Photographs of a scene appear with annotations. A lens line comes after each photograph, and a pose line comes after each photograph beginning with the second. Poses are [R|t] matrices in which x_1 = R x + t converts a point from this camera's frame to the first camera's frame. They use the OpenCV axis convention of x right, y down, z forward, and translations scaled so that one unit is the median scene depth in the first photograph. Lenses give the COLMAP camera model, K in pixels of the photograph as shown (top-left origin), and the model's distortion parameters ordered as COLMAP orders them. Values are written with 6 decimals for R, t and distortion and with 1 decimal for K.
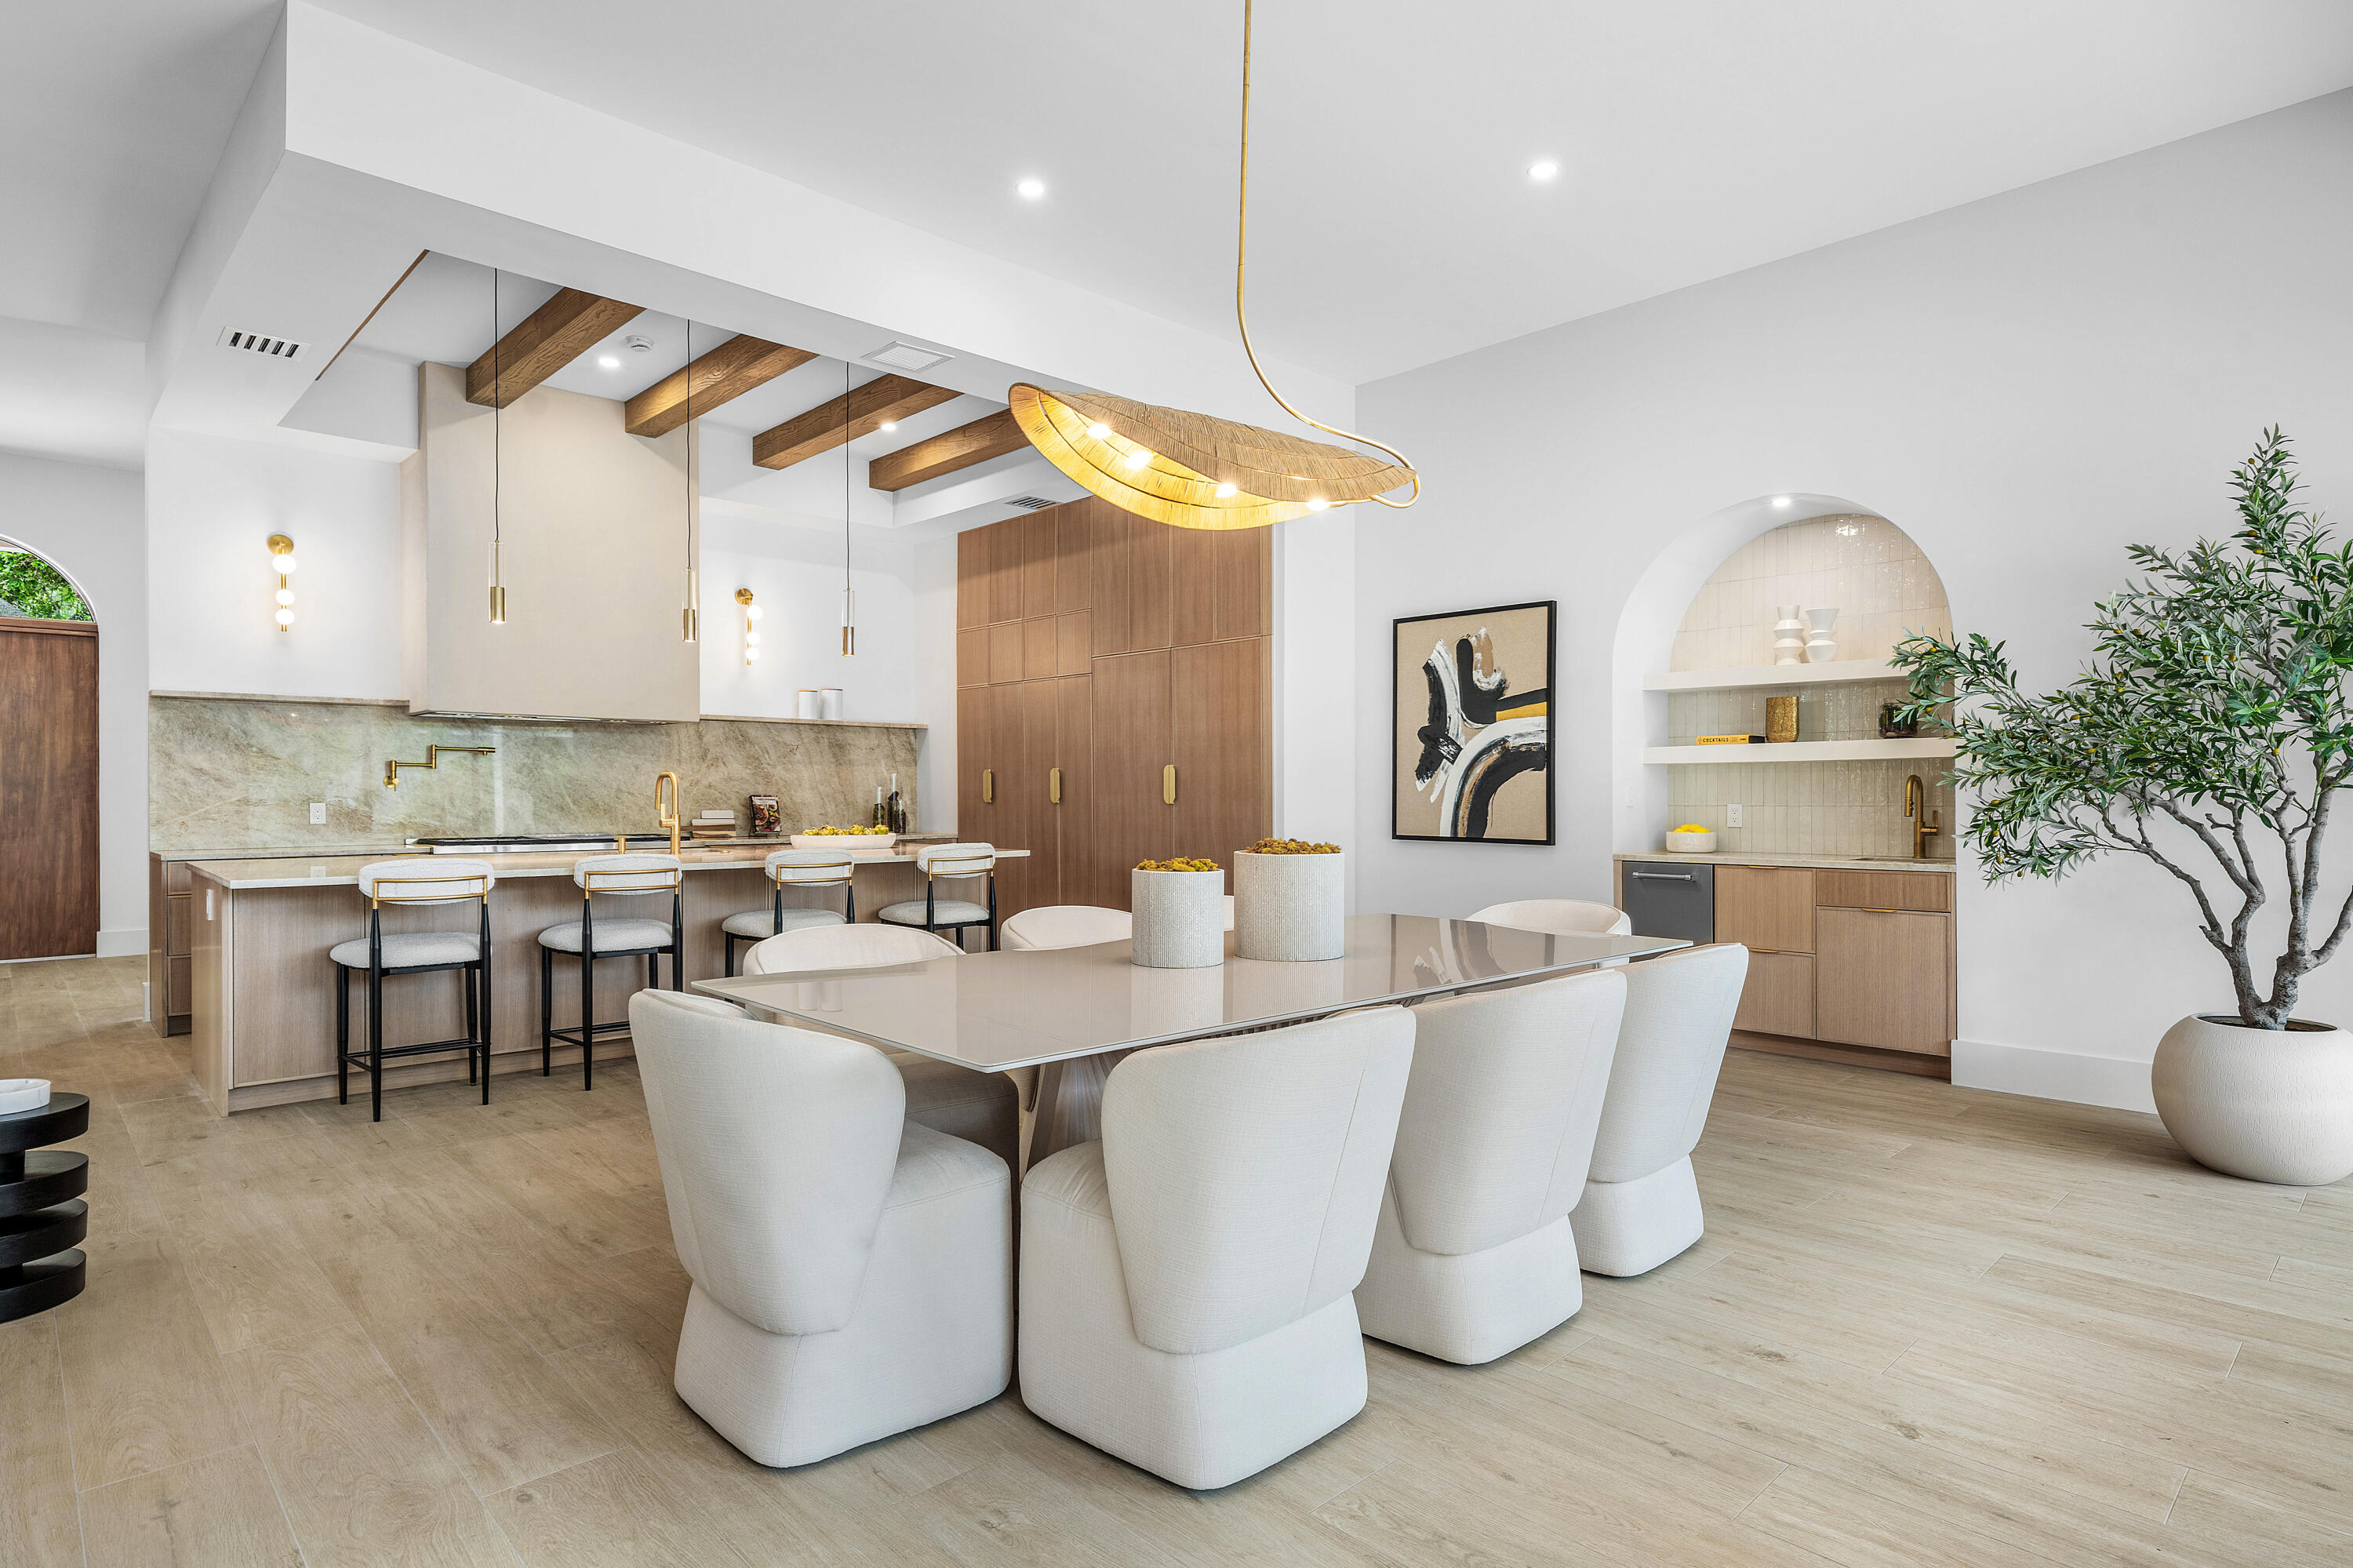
lens RADIAL K [[1251.8, 0, 1175.4], [0, 1251.8, 798.4], [0, 0, 1]] dist [0.003519, -0.000114]
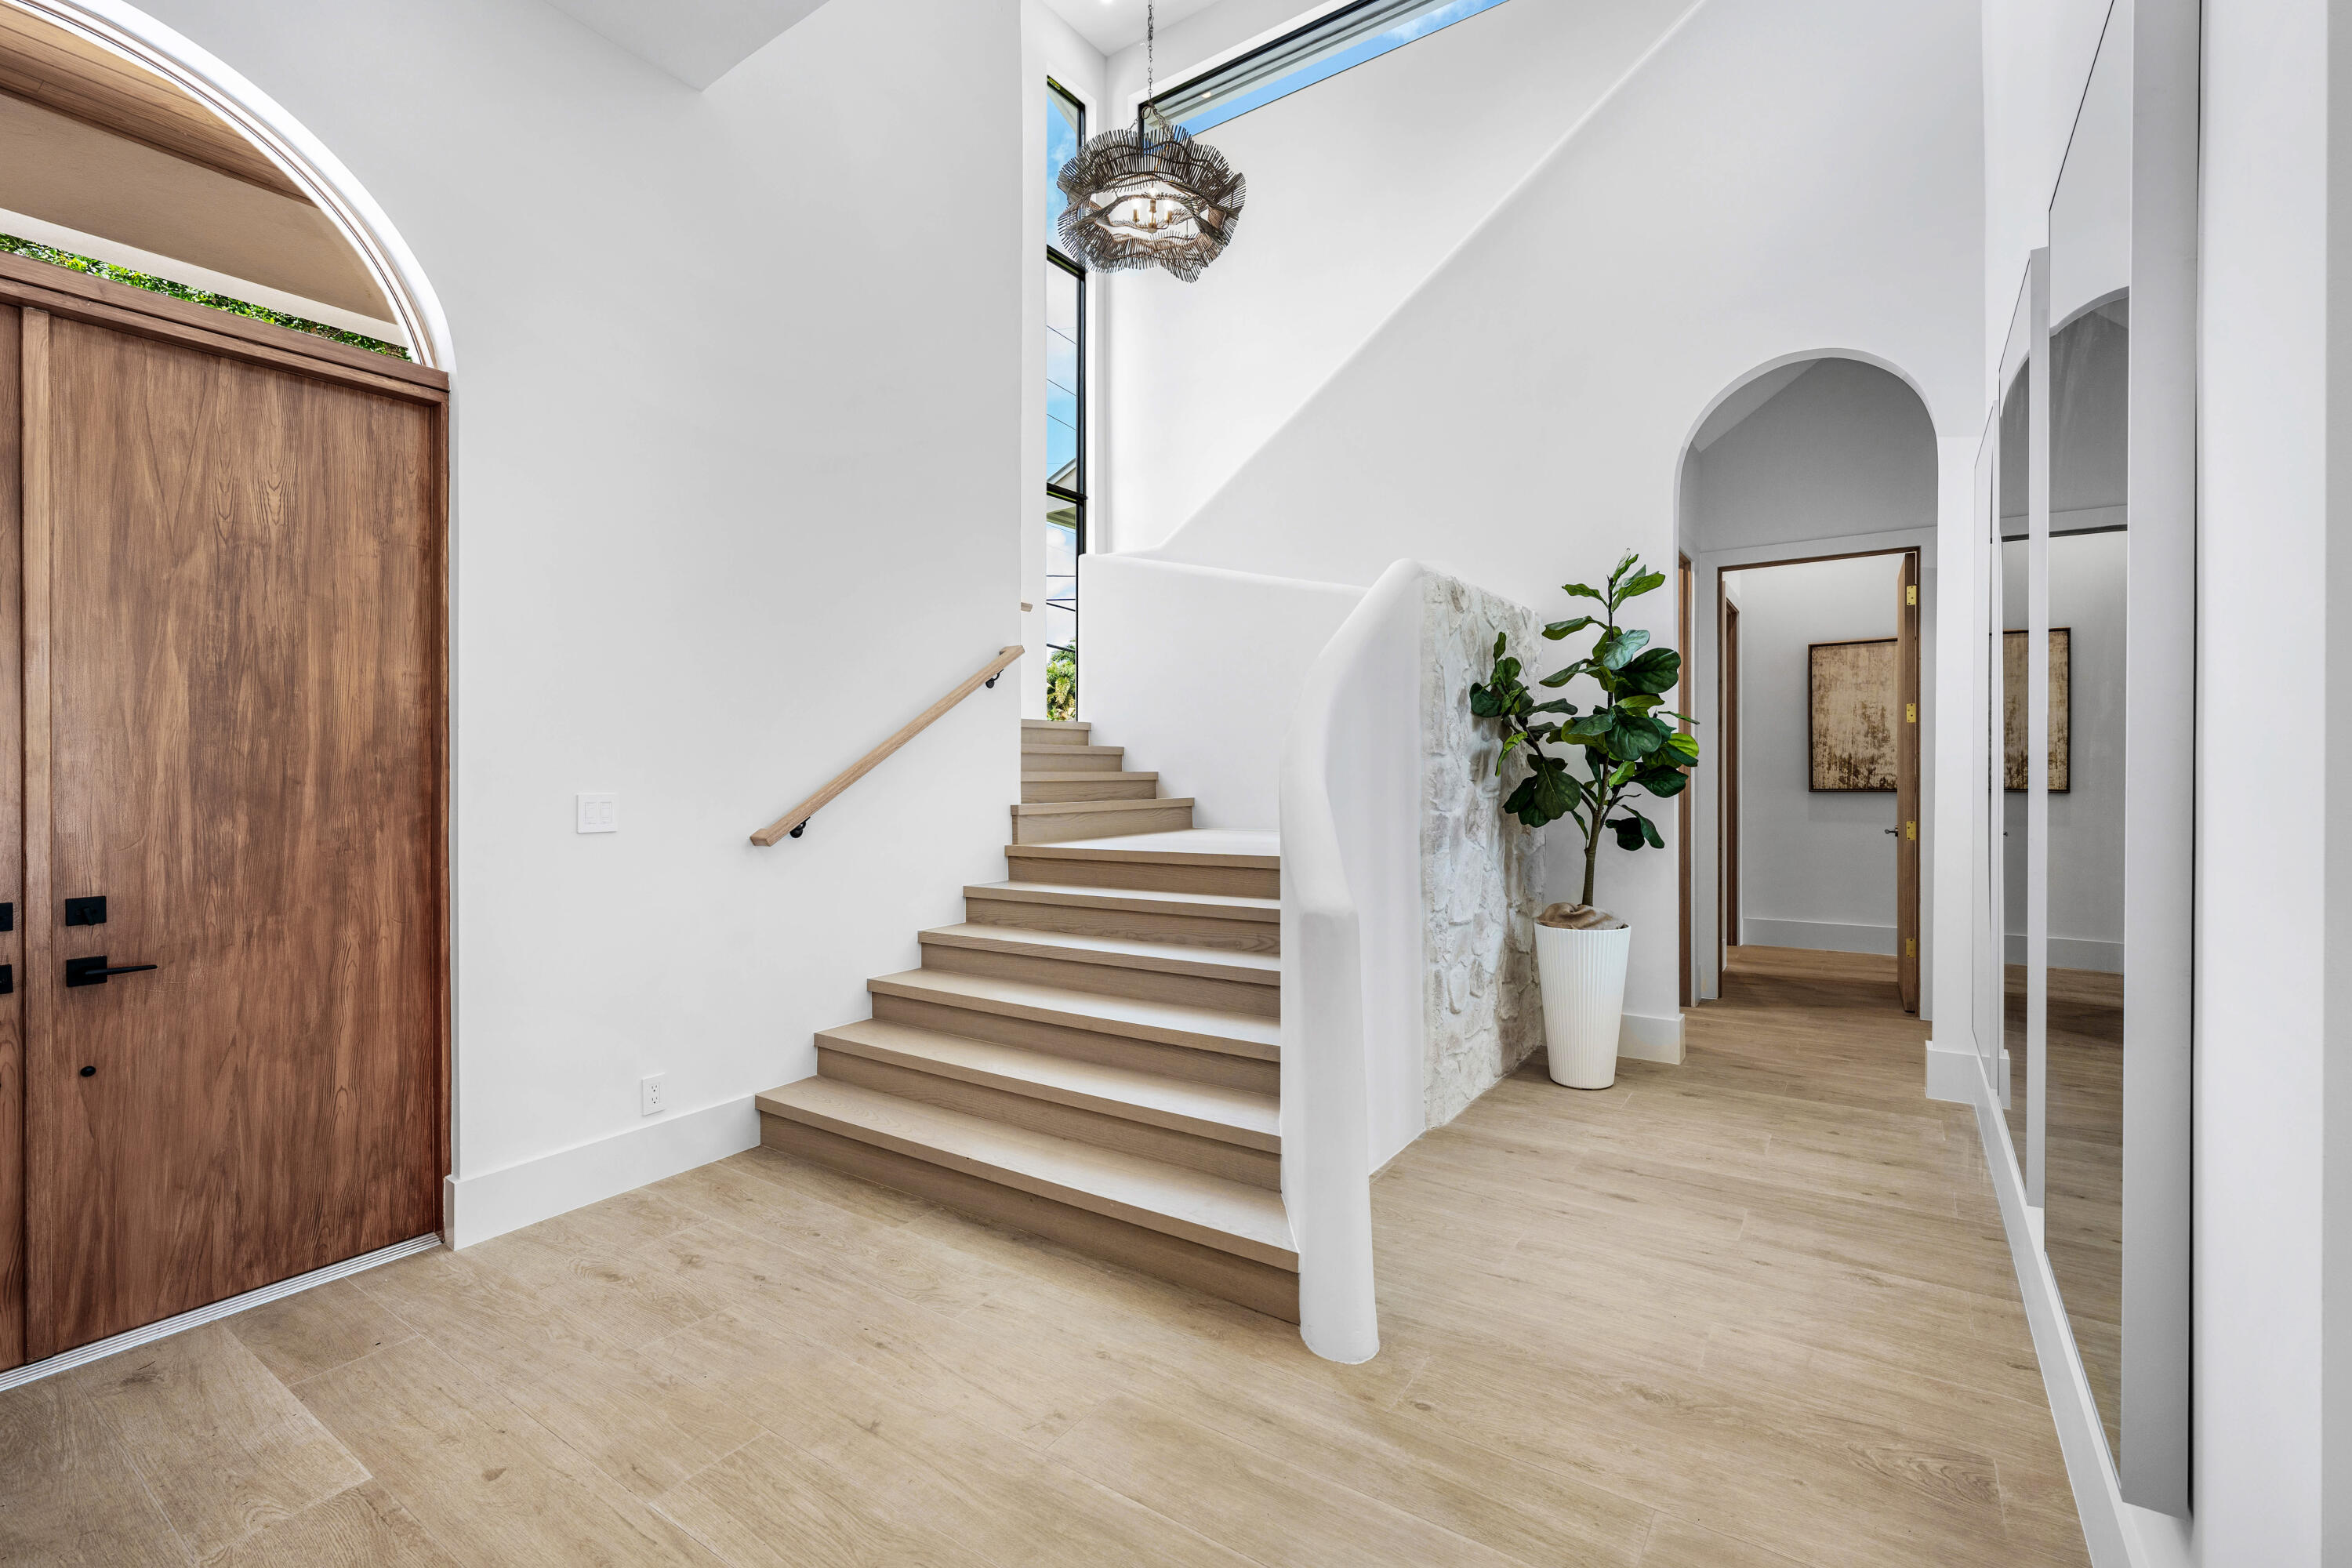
lens RADIAL K [[1027.1, 0, 1183.0], [0, 1027.1, 764.6], [0, 0, 1]] dist [0.002122, 0.000690]
pose [[0.978589, -0.008133, 0.205665, -0.960092], [0.009710, 0.999931, -0.006656, -0.020187], [-0.205597, 0.008511, 0.978600, 0.883909]]
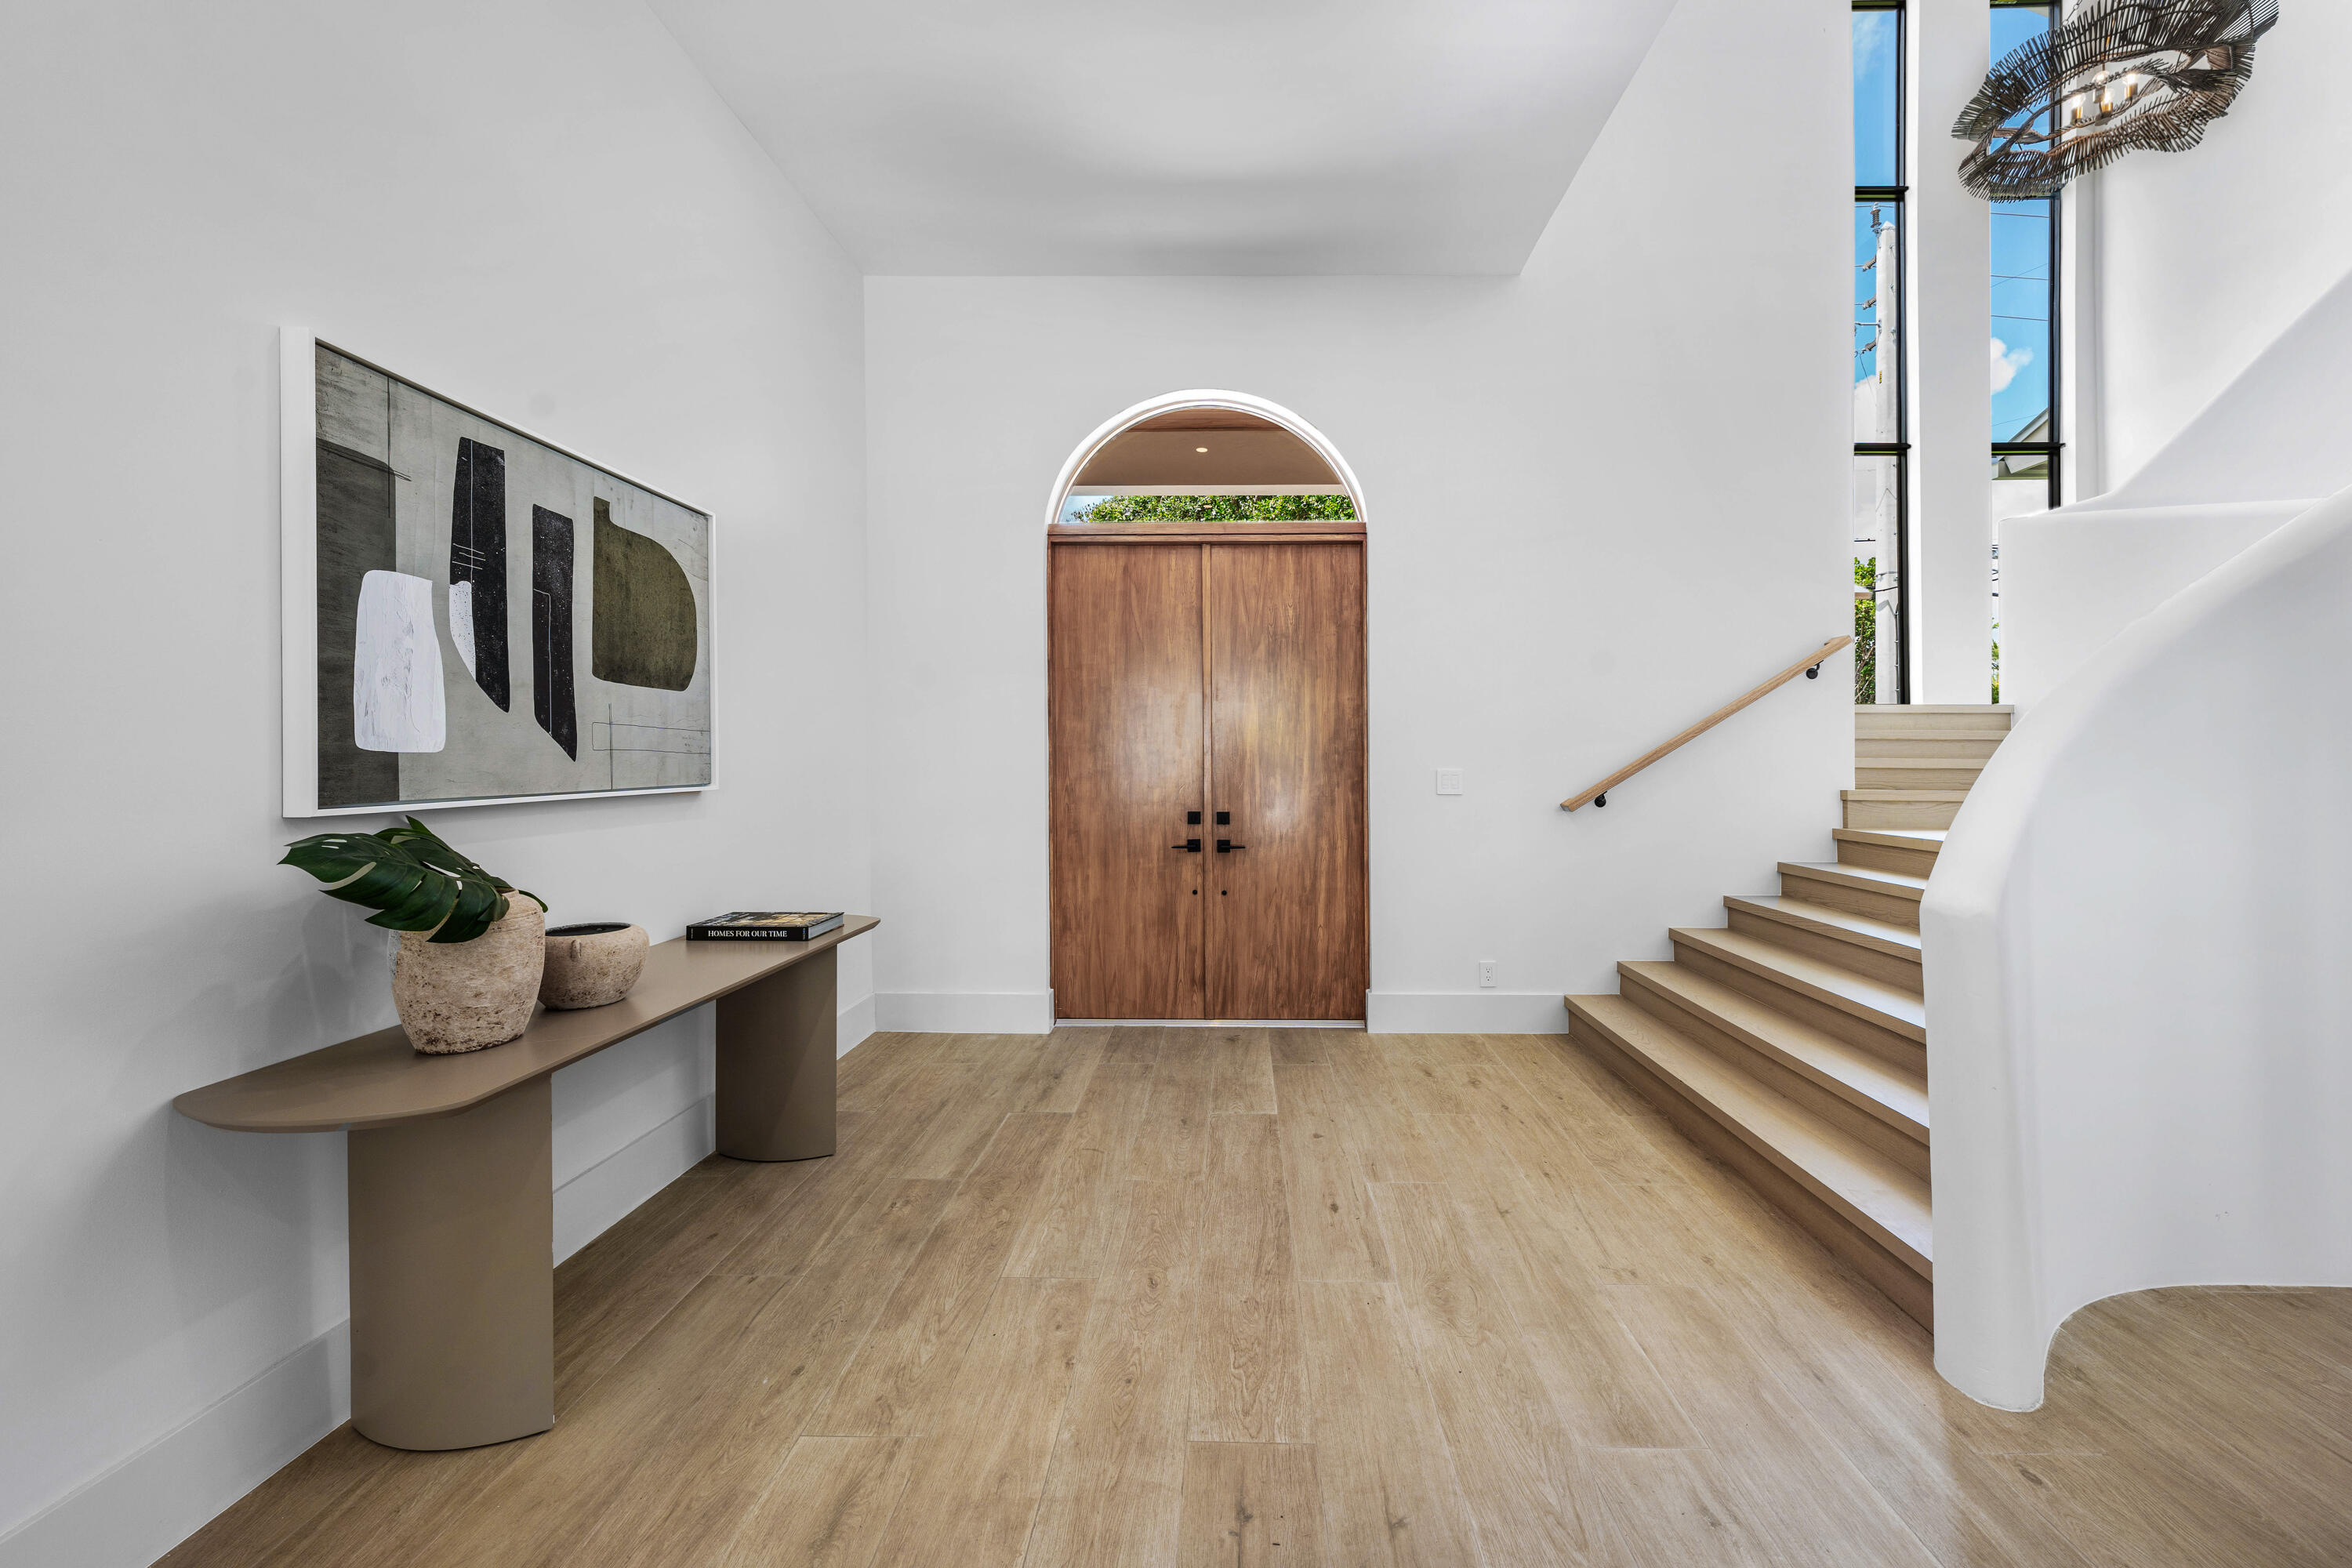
lens RADIAL K [[849.8, 0, 1229.0], [0, 849.8, 755.6], [0, 0, 1]] dist [0.005980, -0.000035]
pose [[0.719432, -0.002526, -0.694558, -0.820063], [-0.001096, 0.999988, -0.004771, -0.019182], [0.694562, 0.004194, 0.719421, 0.859629]]
